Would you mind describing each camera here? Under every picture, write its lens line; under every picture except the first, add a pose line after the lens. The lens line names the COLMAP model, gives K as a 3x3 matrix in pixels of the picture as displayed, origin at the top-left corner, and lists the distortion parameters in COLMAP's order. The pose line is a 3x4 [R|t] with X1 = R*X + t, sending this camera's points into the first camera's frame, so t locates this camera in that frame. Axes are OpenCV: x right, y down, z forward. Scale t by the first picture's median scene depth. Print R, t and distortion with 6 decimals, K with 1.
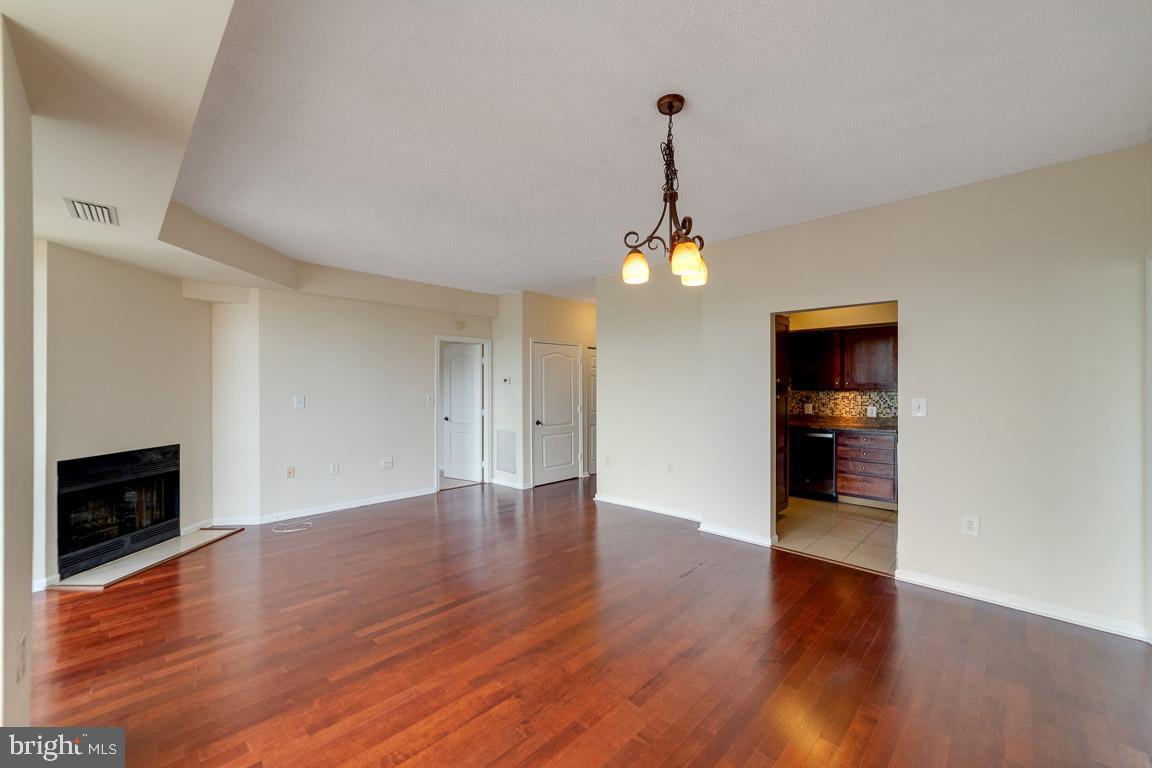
lens RADIAL K [[459.1, 0, 567.1], [0, 459.1, 383.8], [0, 0, 1]] dist [0.001389, 0.000592]
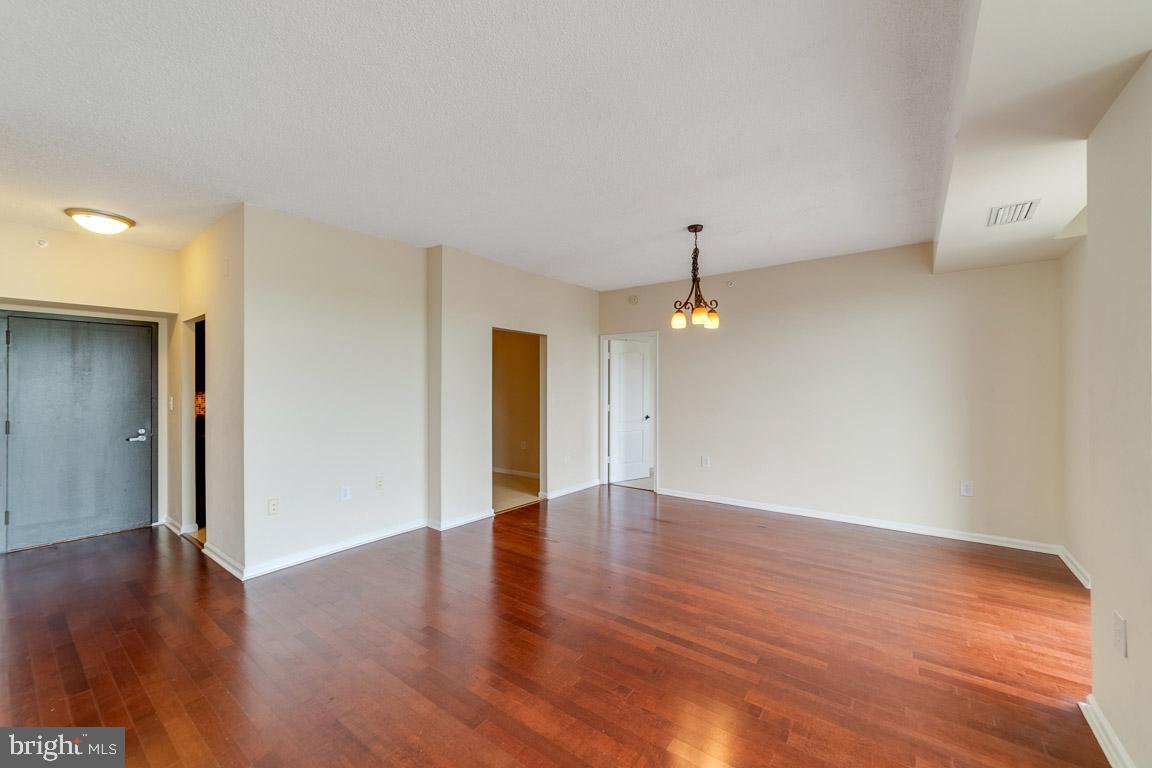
lens RADIAL K [[459.1, 0, 573.1], [0, 459.1, 384.4], [0, 0, 1]] dist [0.001389, 0.000592]
pose [[-0.145098, 0.002105, 0.989415, -0.748130], [-0.008052, 0.999962, -0.003309, 0.007248], [-0.989385, -0.008447, -0.145075, 0.880795]]
